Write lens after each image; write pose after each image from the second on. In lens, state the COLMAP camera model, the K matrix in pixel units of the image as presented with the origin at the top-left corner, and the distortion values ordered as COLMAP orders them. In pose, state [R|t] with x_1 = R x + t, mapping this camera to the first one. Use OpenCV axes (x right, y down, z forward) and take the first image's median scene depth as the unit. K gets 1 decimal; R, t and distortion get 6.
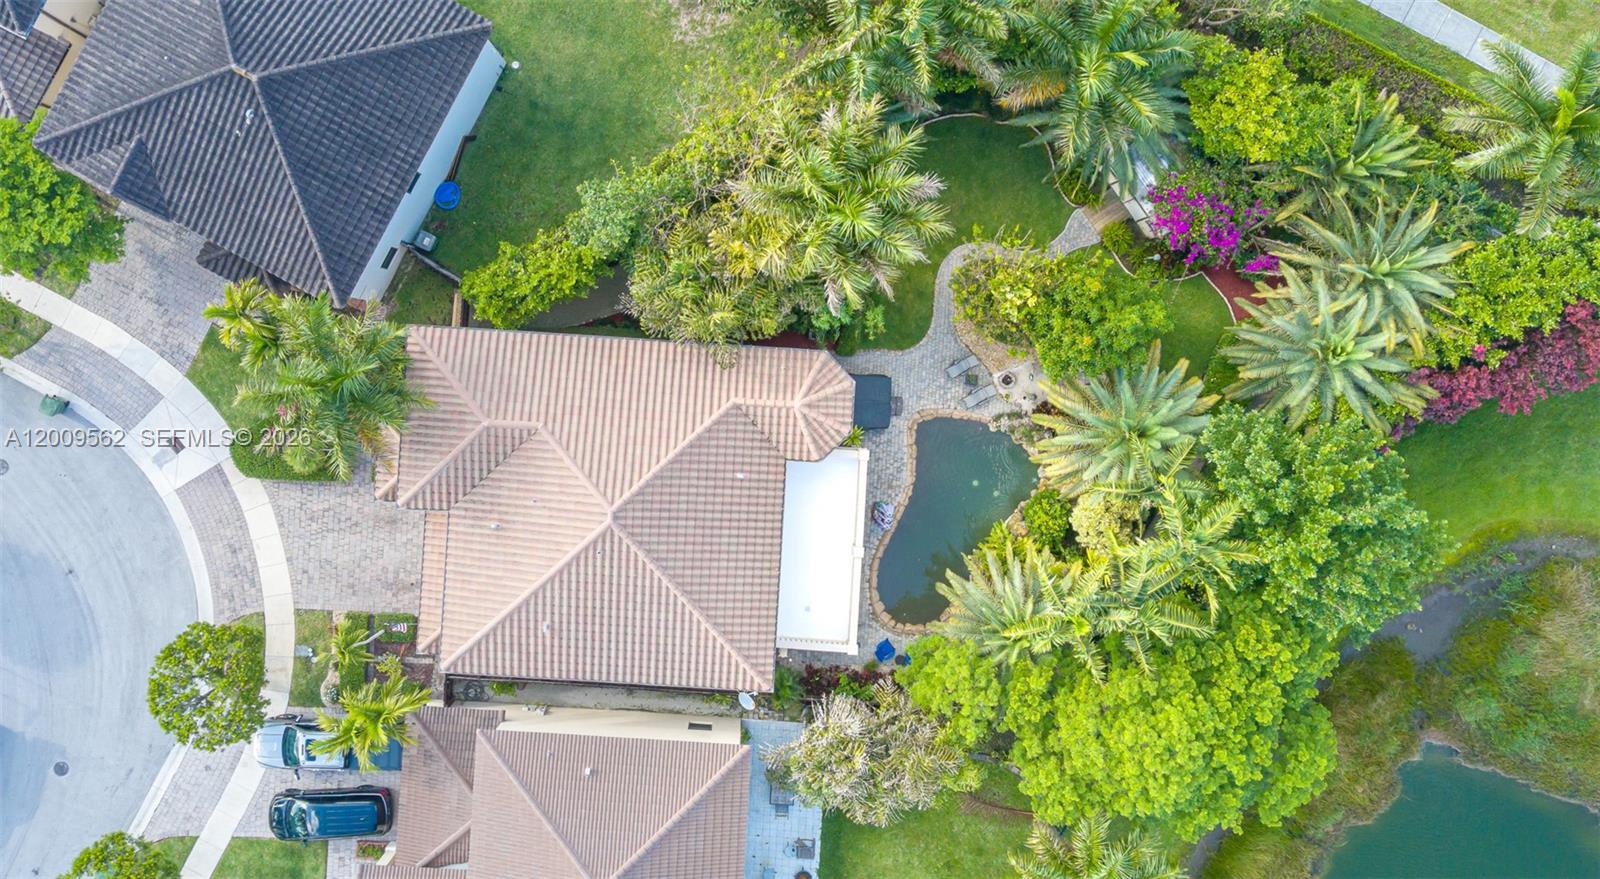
lens RADIAL K [[1526.6, 0, 747.7], [0, 1526.6, 395.3], [0, 0, 1]] dist [0.095099, -0.112453]
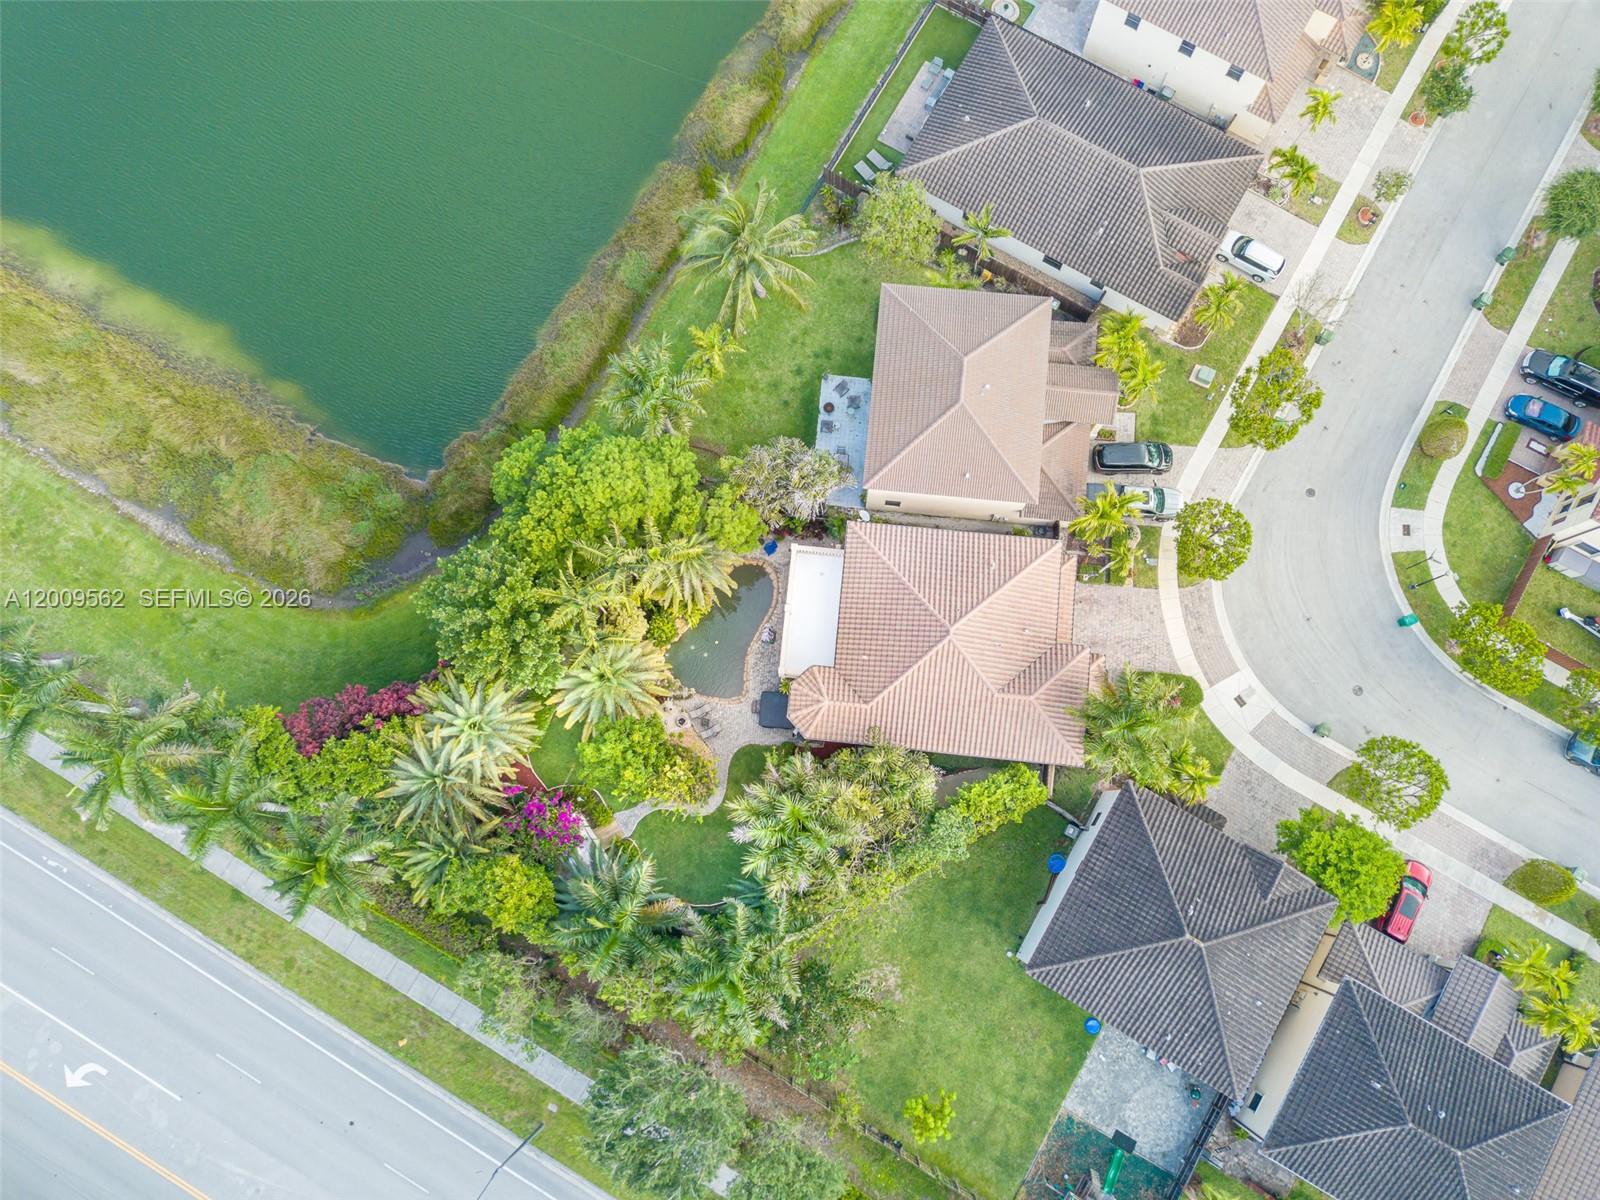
lens RADIAL K [[1195.0, 0, 800.0], [0, 1195.0, 600.0], [0, 0, 1]] dist [0.092577, -0.134027]
pose [[-0.999164, -0.035298, 0.020631, 0.037163], [0.038187, -0.985978, 0.162449, -0.086202], [0.014607, 0.163101, 0.986501, -0.191337]]
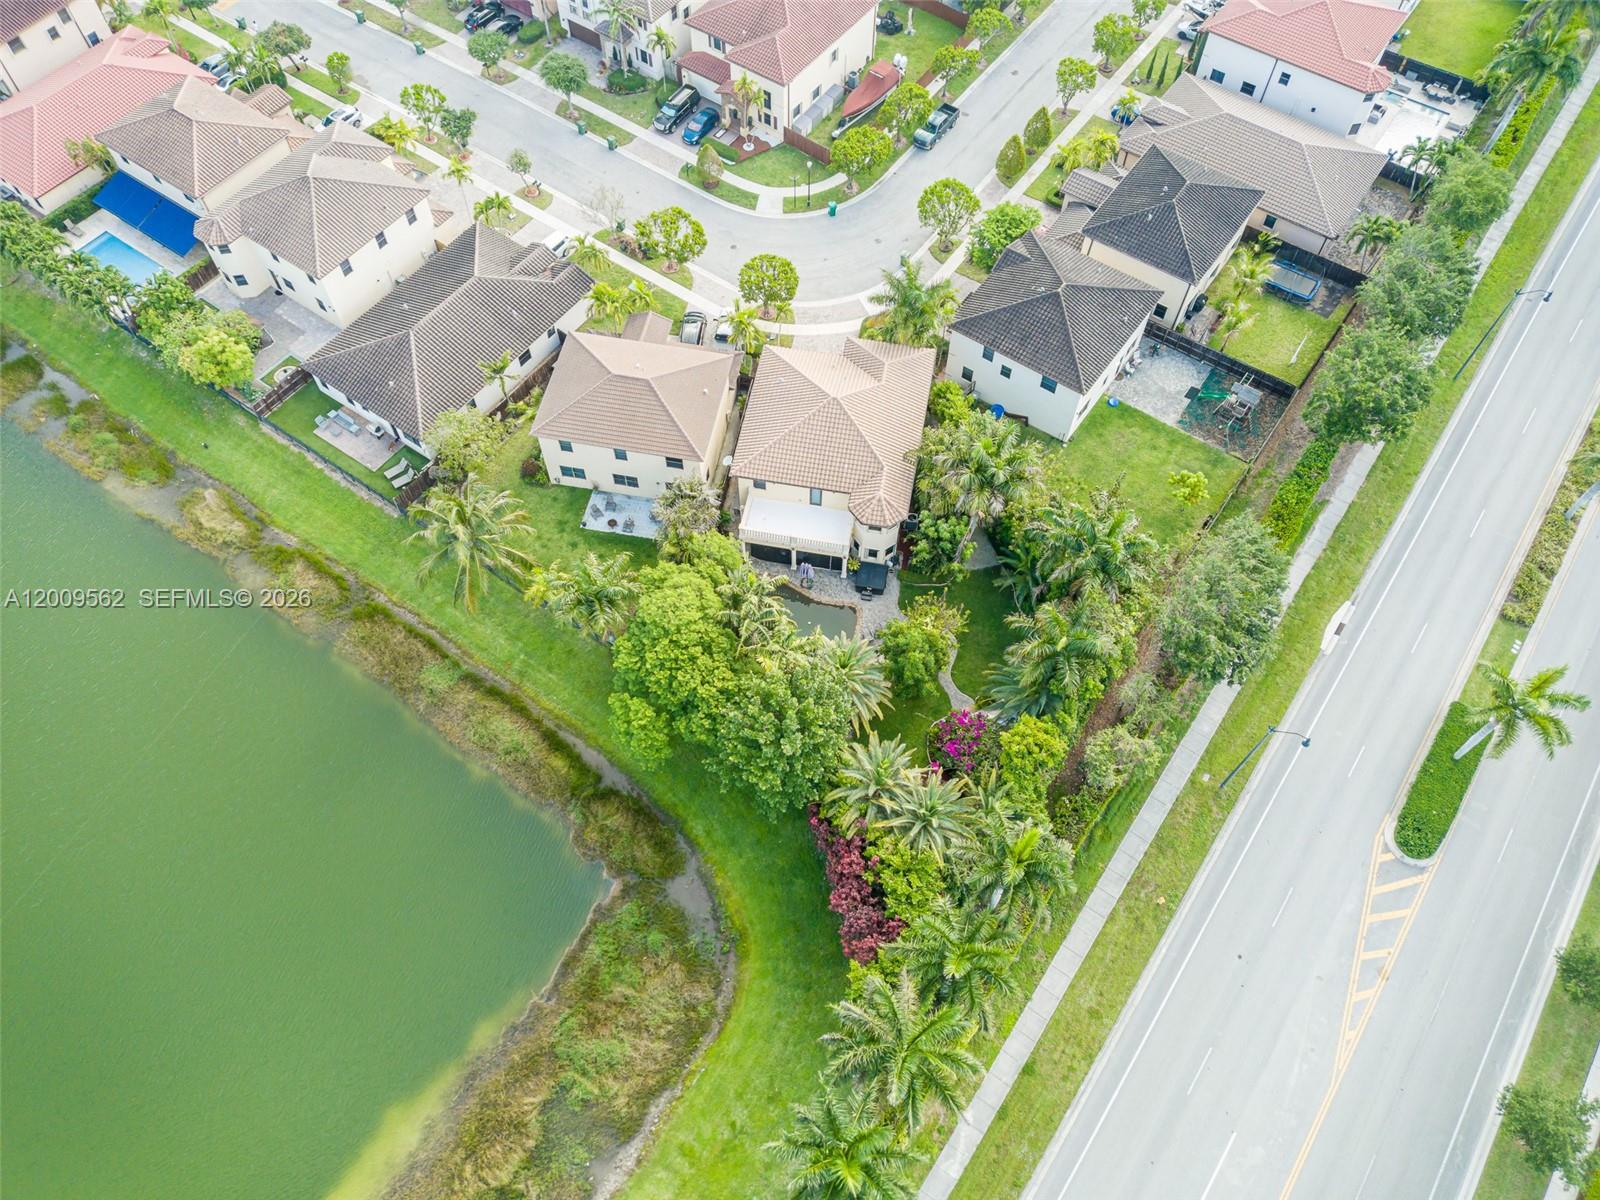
lens RADIAL K [[1195.0, 0, 800.0], [0, 1195.0, 600.0], [0, 0, 1]] dist [0.092577, -0.134027]
pose [[-0.123217, 0.851619, -0.509474, 0.890396], [-0.992164, -0.116424, 0.045346, 0.022448], [-0.020698, 0.511069, 0.859291, -0.190714]]
